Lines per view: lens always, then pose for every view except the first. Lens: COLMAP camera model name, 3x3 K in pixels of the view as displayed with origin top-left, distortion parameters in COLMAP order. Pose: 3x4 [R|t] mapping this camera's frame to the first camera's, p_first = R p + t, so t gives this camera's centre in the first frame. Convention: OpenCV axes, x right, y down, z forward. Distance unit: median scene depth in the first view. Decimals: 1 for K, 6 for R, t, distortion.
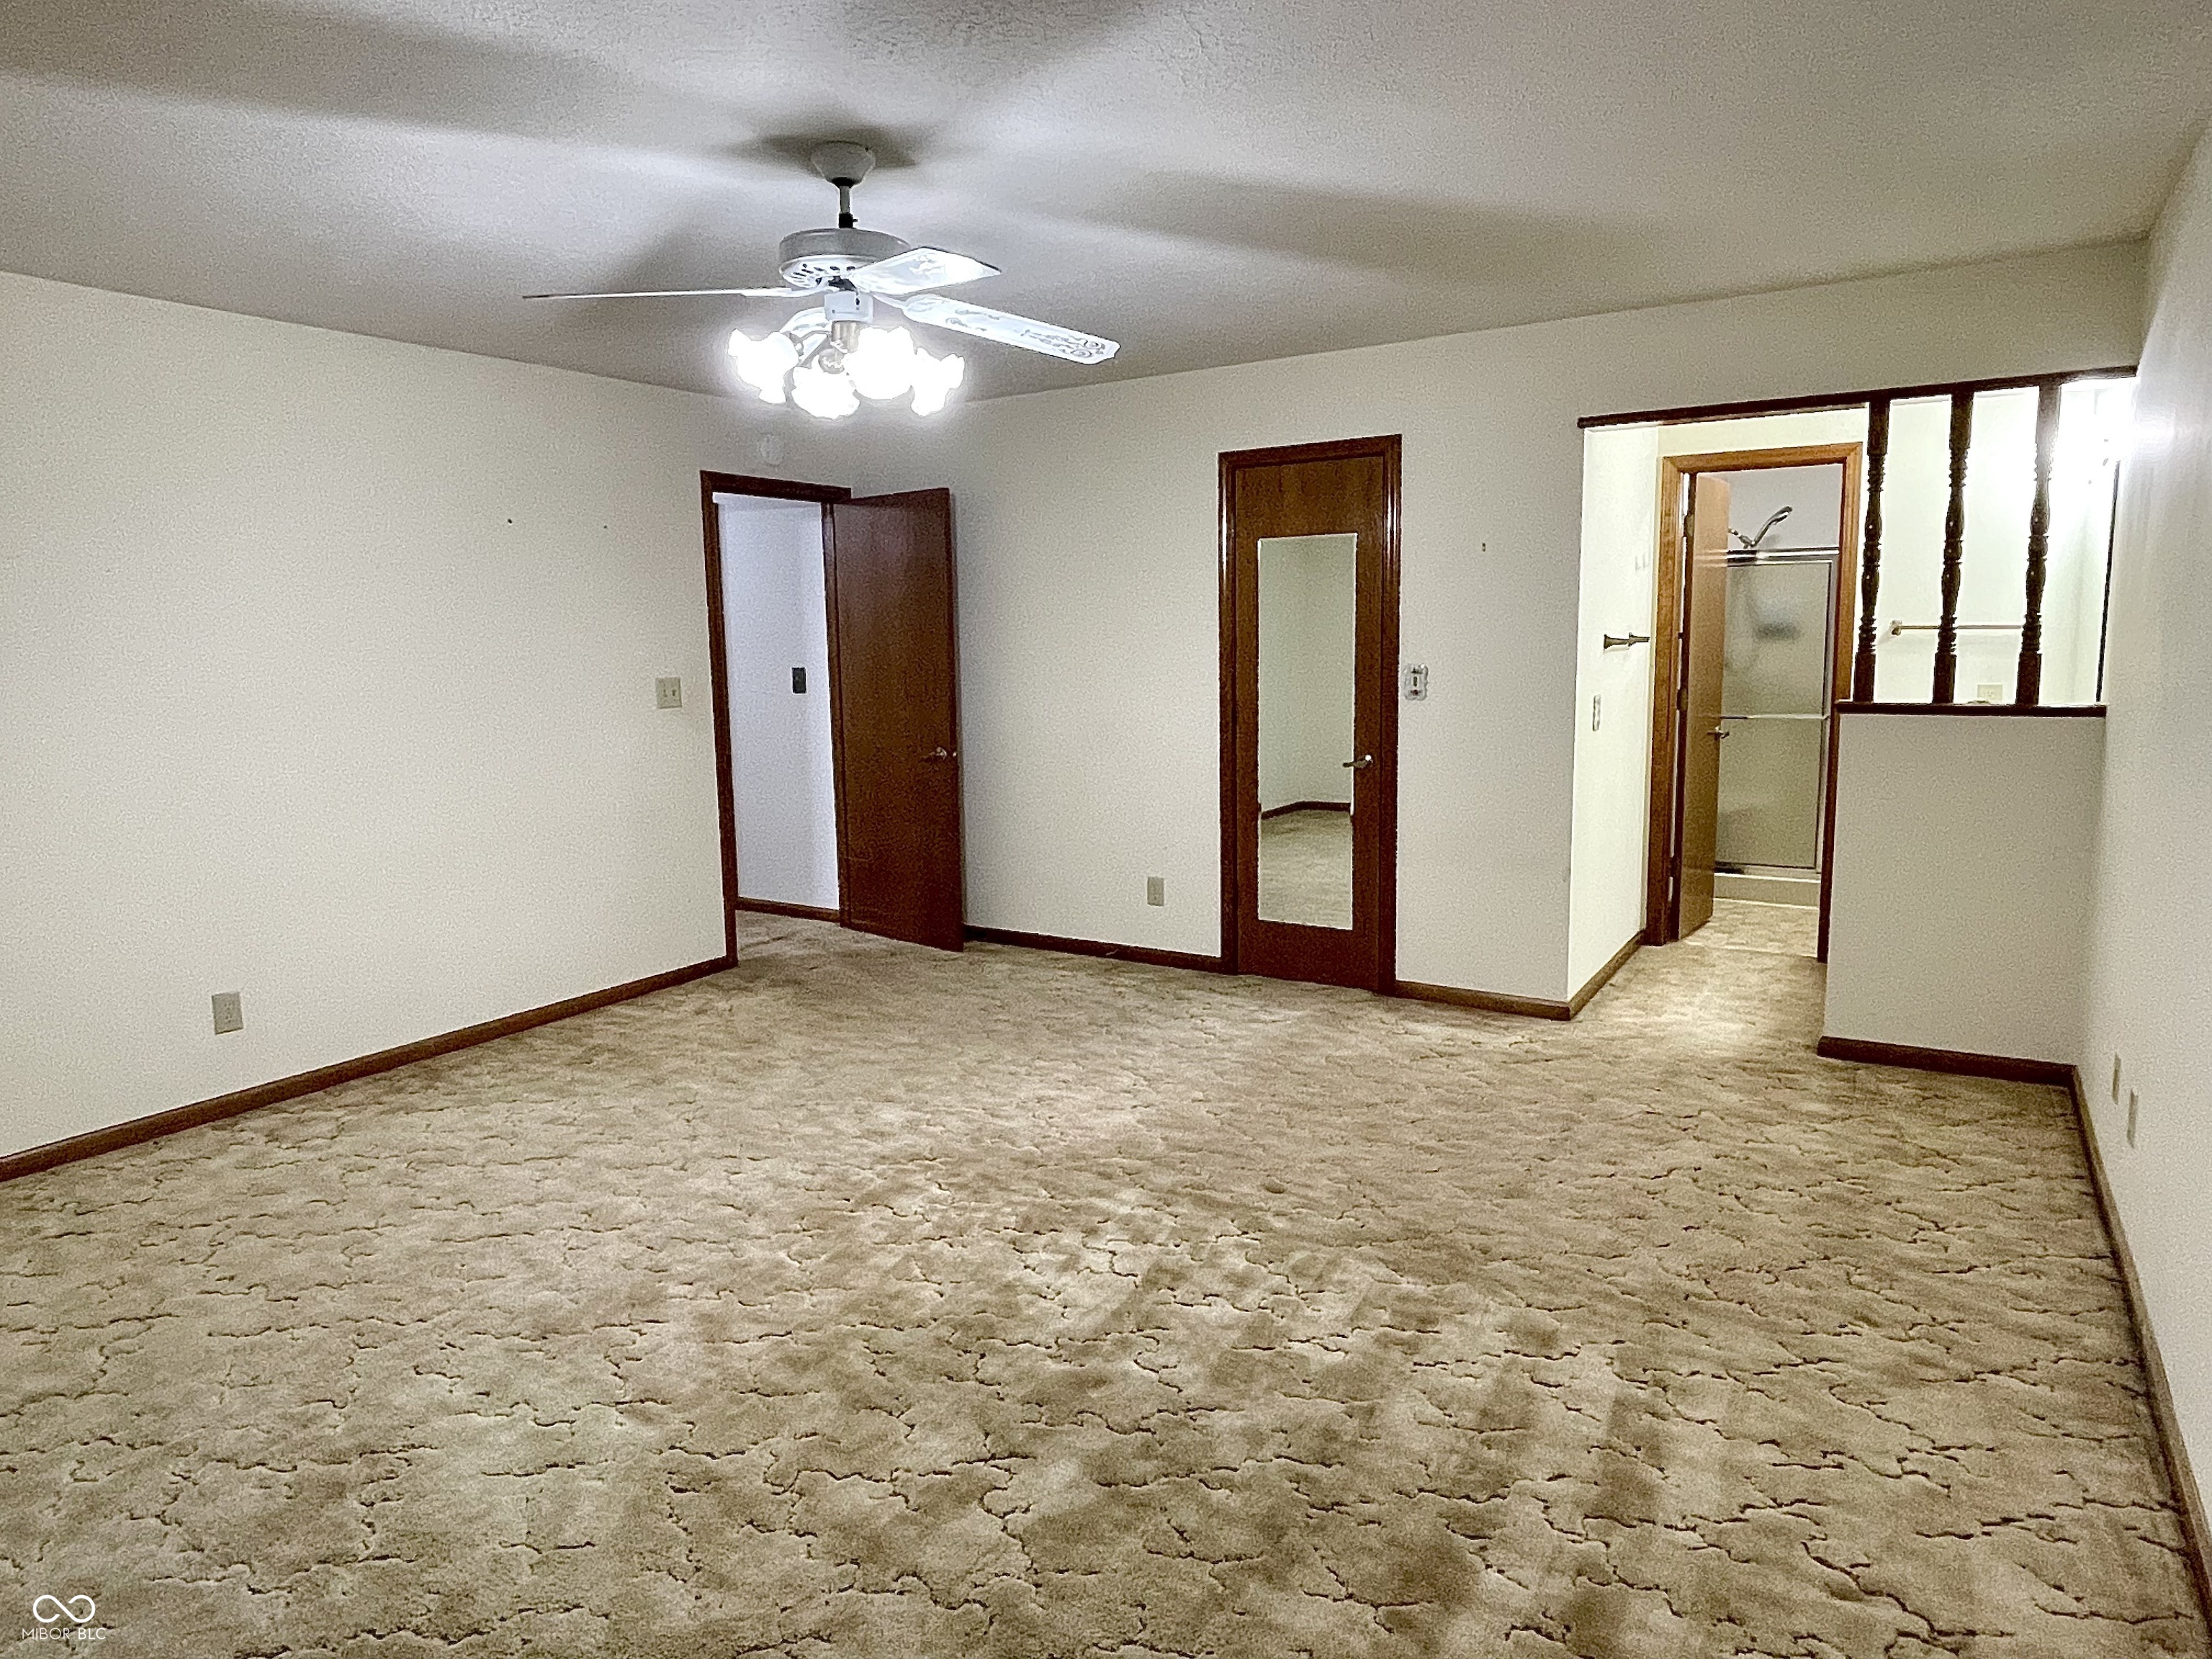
lens RADIAL K [[1363.2, 0, 1099.4], [0, 1363.2, 847.7], [0, 0, 1]] dist [0.000480, -0.000652]
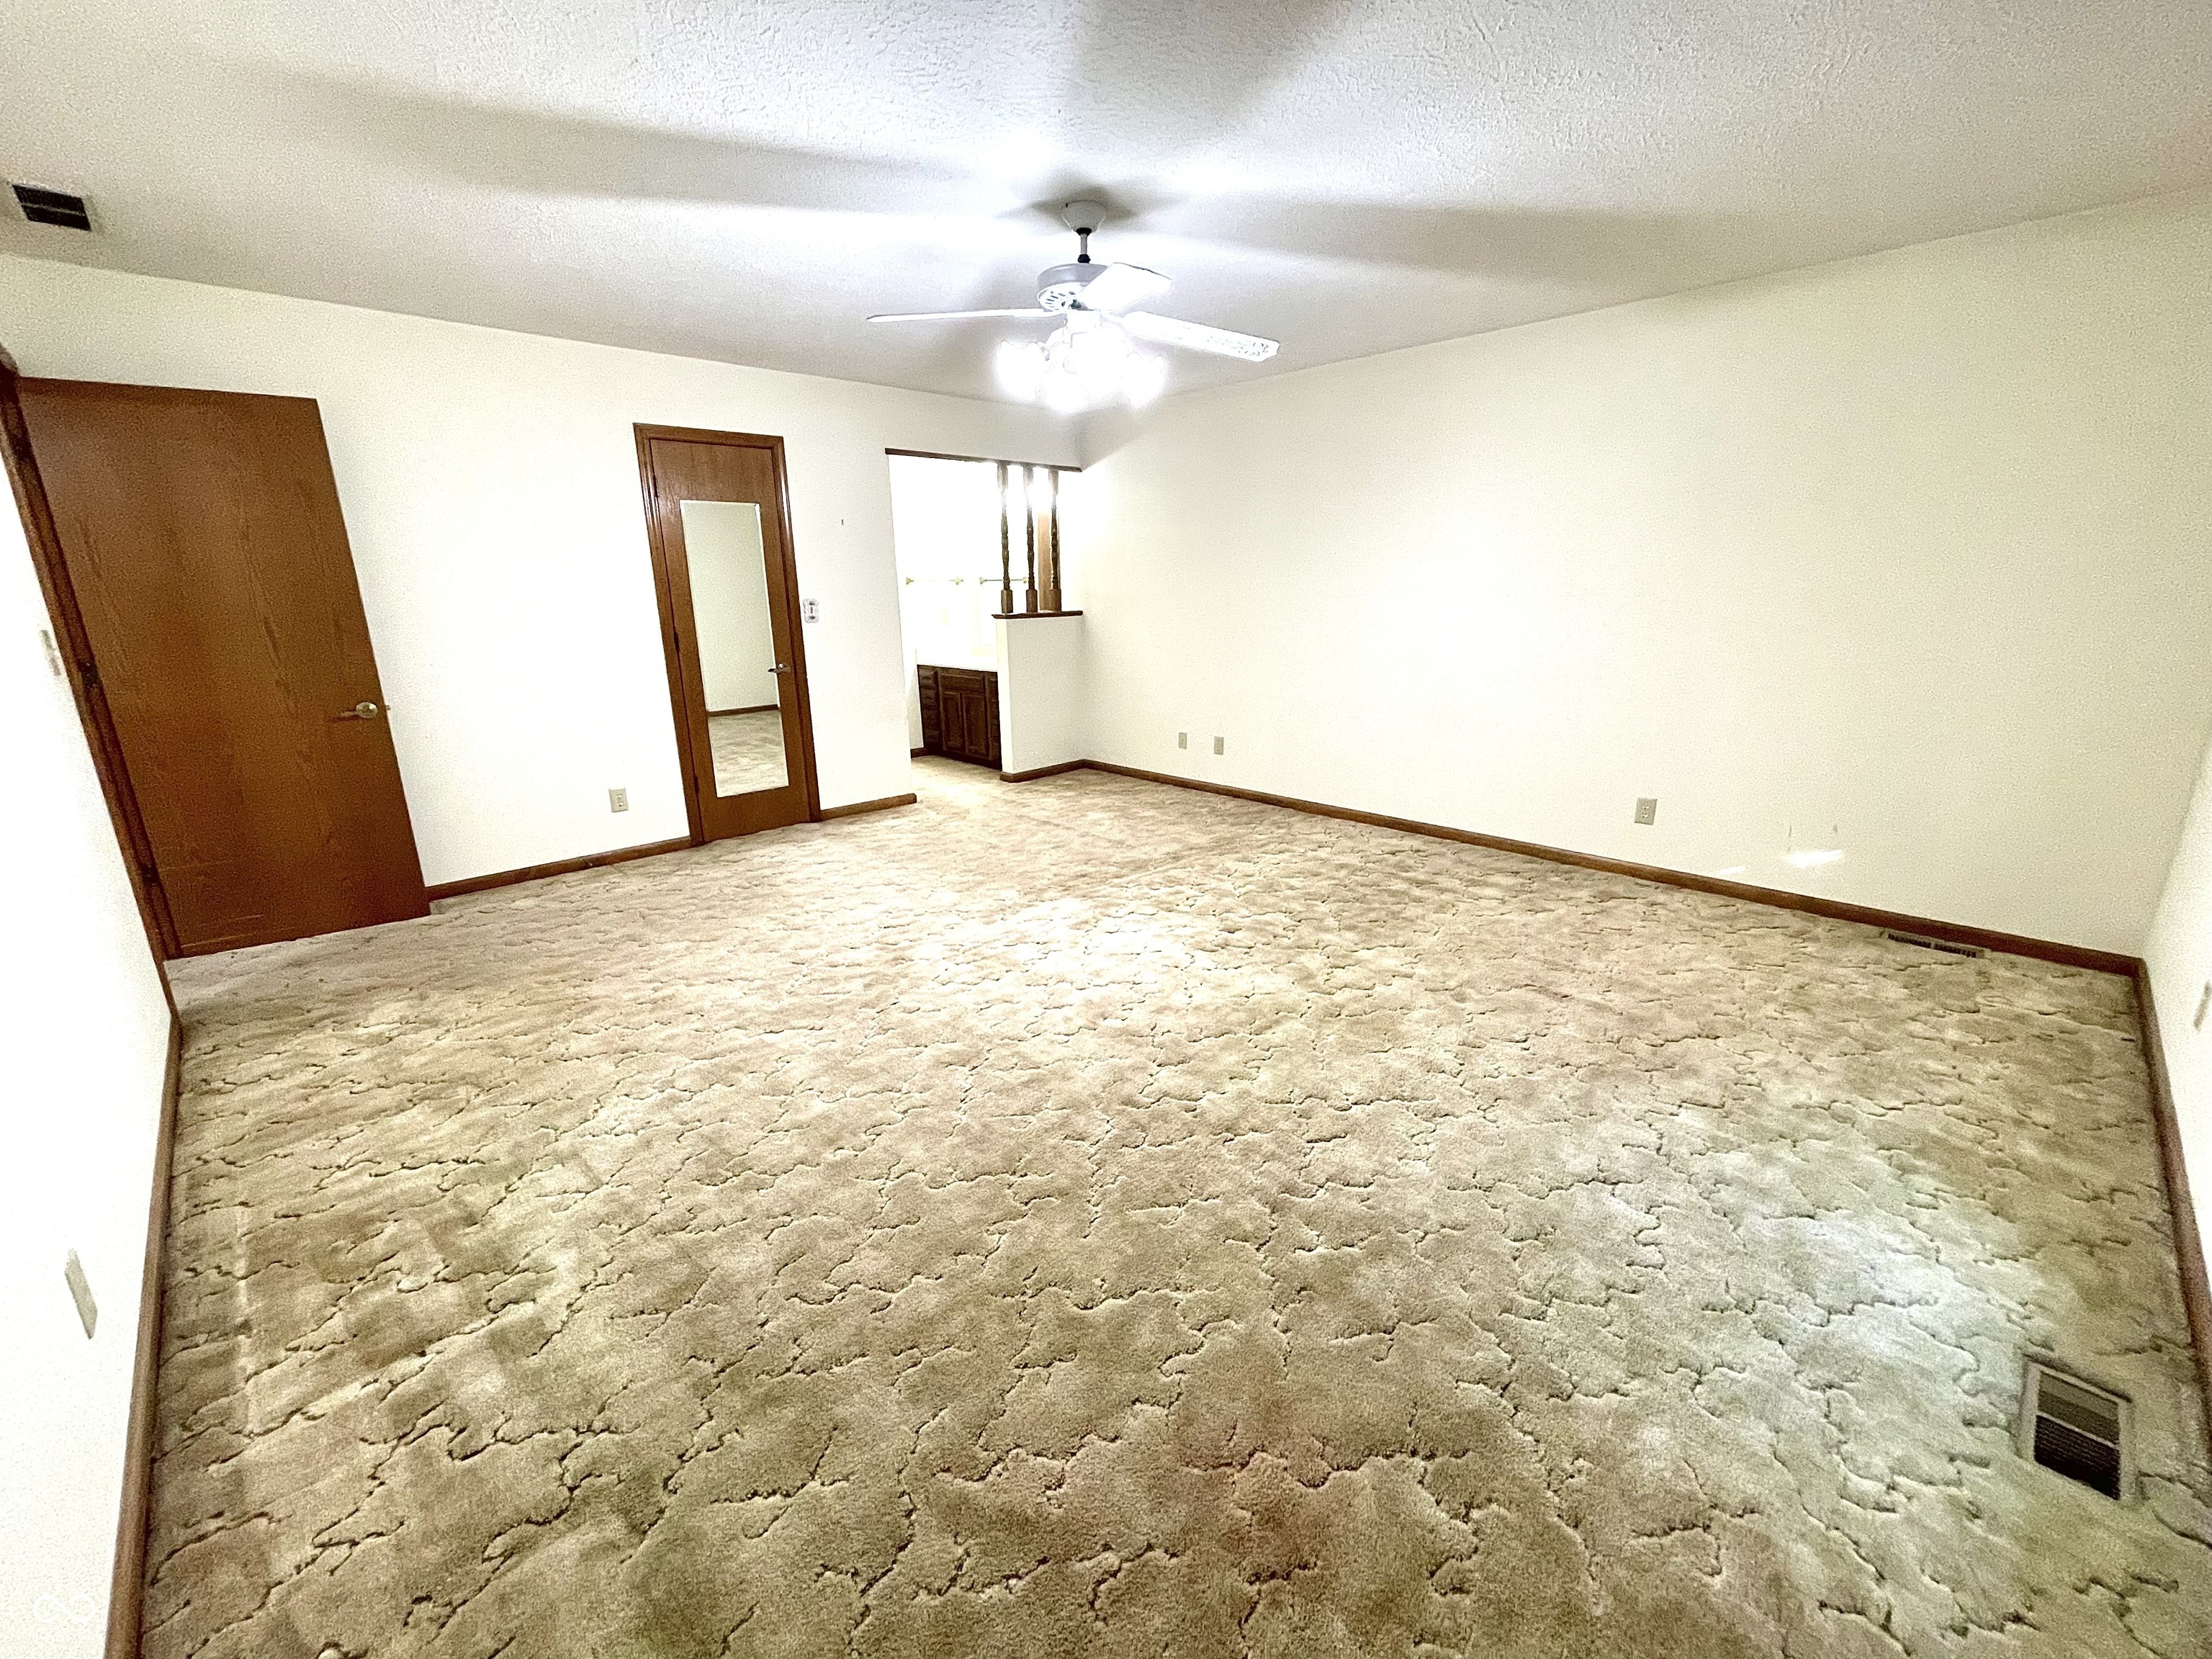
lens RADIAL K [[892.8, 0, 1124.0], [0, 892.8, 831.8], [0, 0, 1]] dist [0.000152, -0.000726]
pose [[0.215556, -0.247551, 0.944592, -0.691168], [0.163879, 0.962784, 0.214921, -0.041159], [-0.962642, 0.108471, 0.248103, 0.445472]]
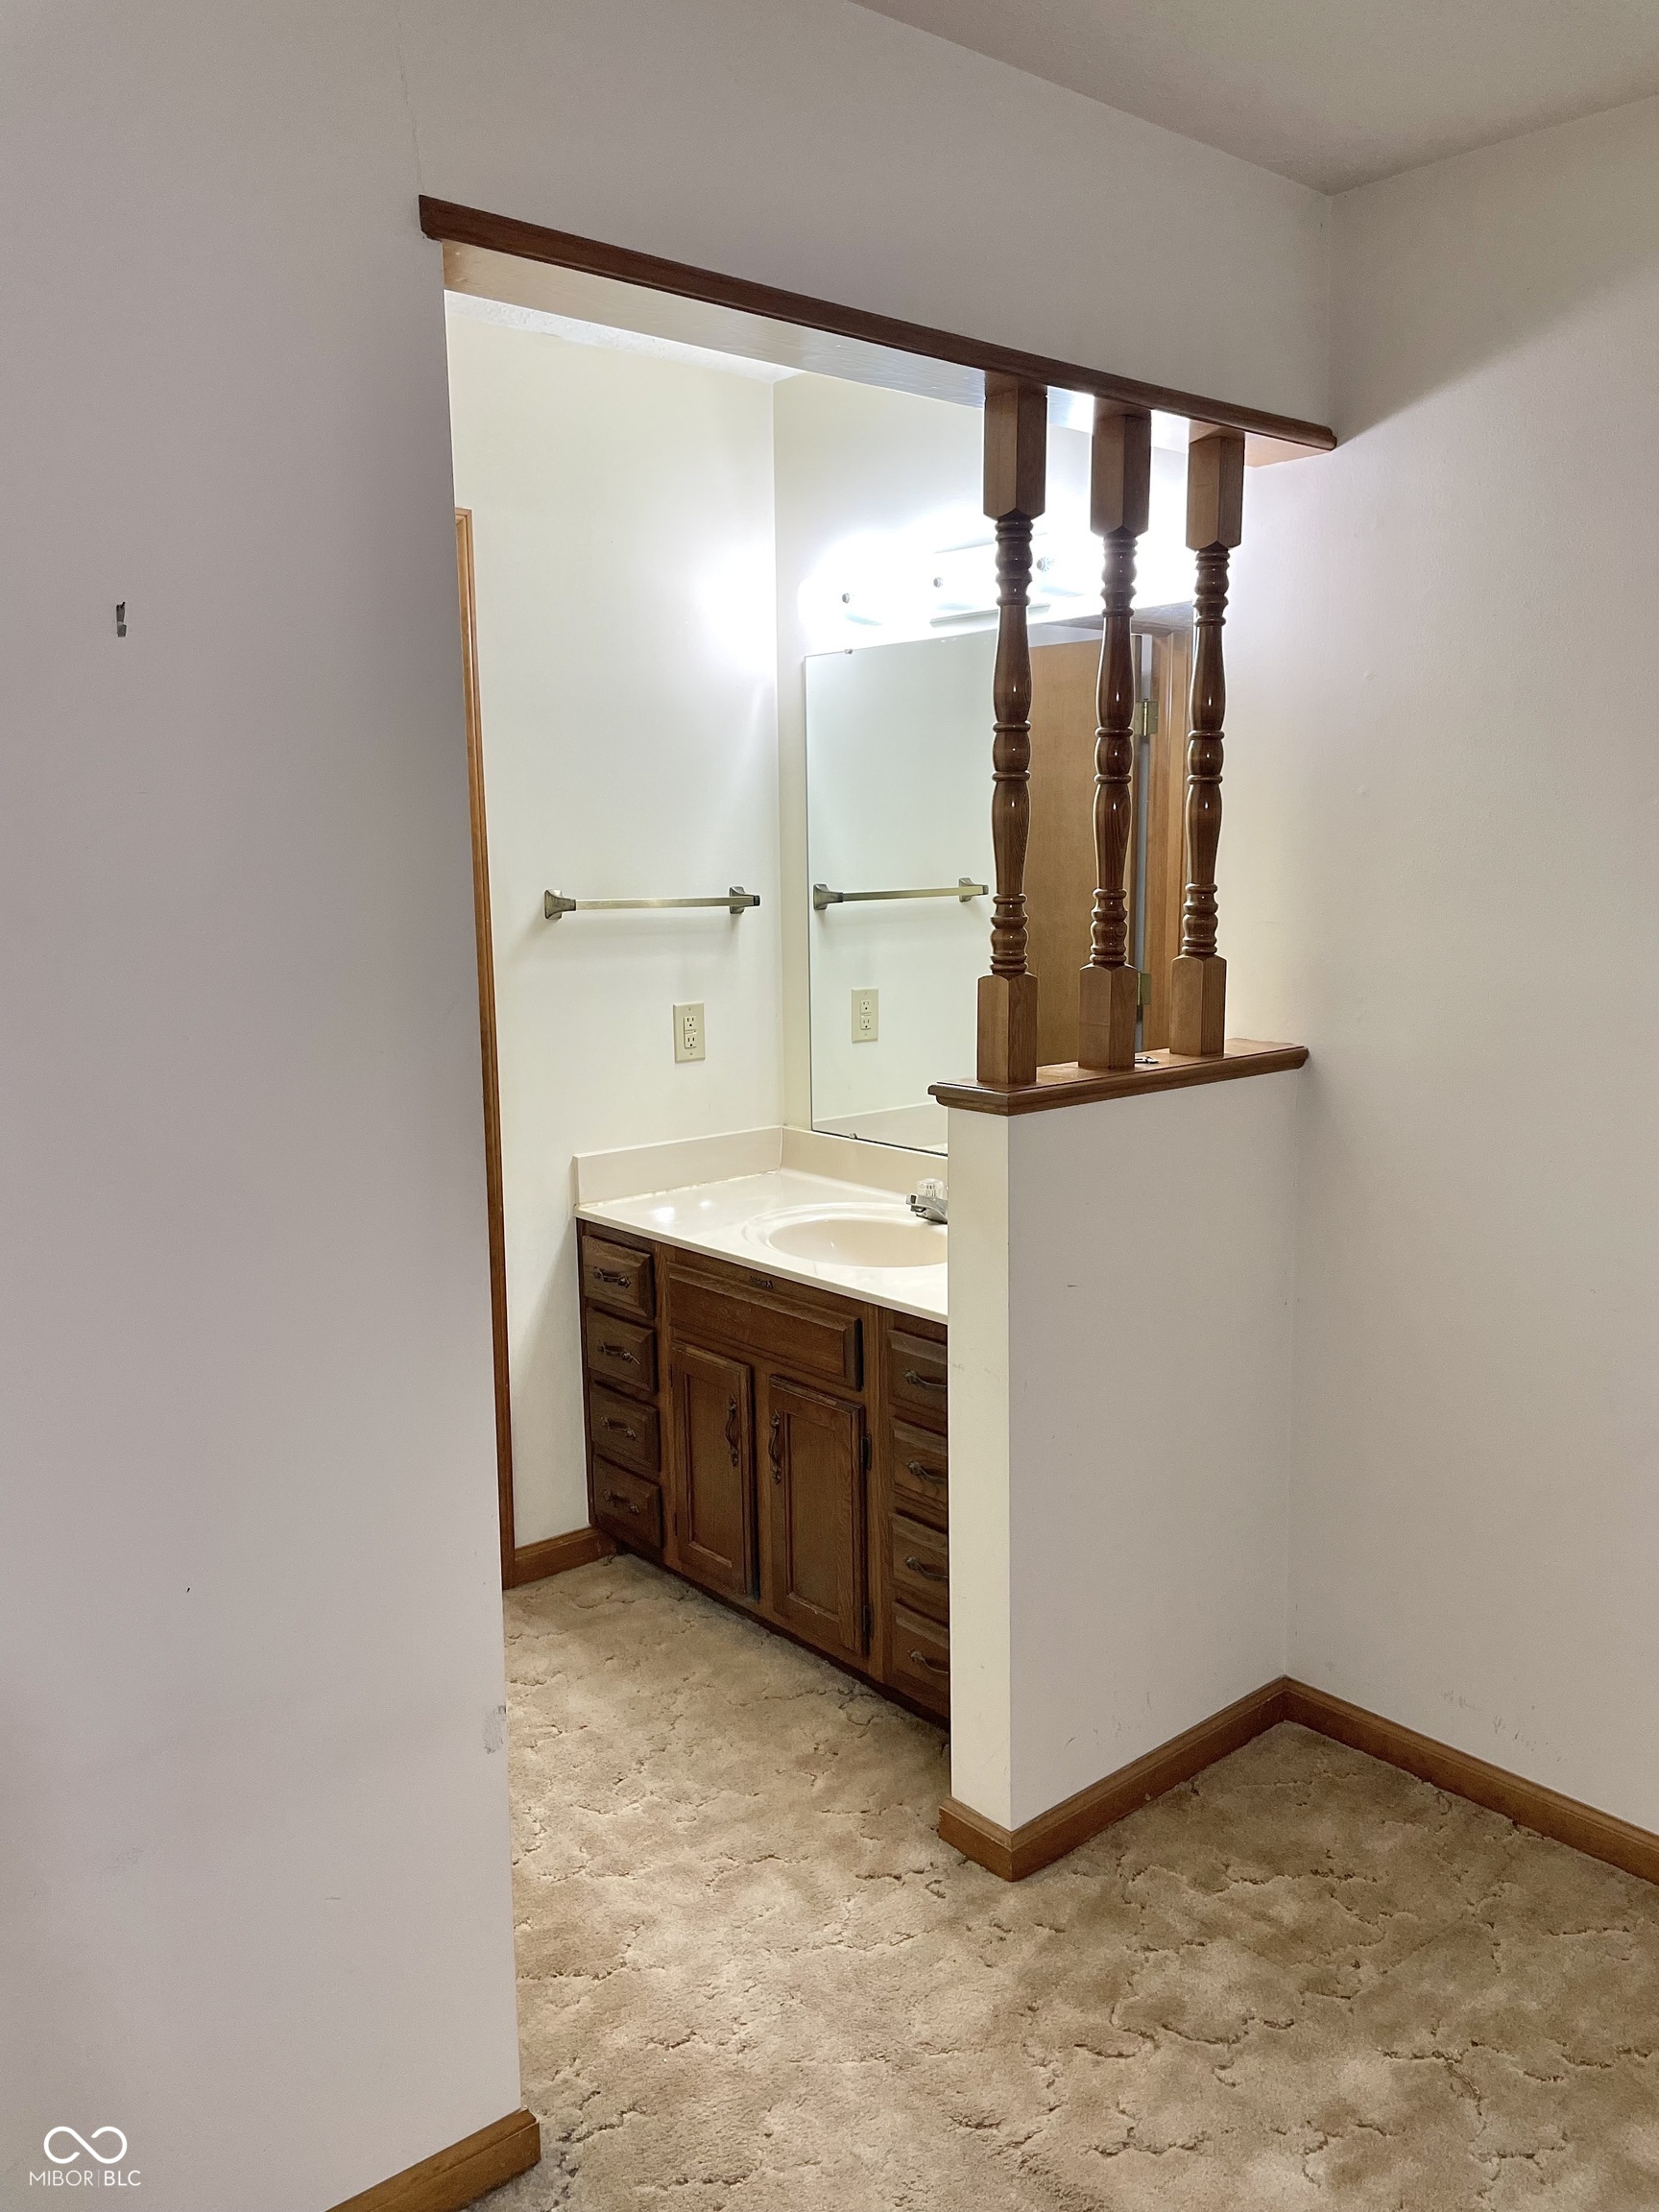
lens RADIAL K [[1693.5, 0, 834.6], [0, 1693.5, 1090.3], [0, 0, 1]] dist [-0.000341, 0.002195]
pose [[0.296456, -0.128008, 0.946429, 0.022831], [0.161323, 0.983449, 0.082483, -0.137442], [-0.941323, 0.128229, 0.312200, 0.761716]]
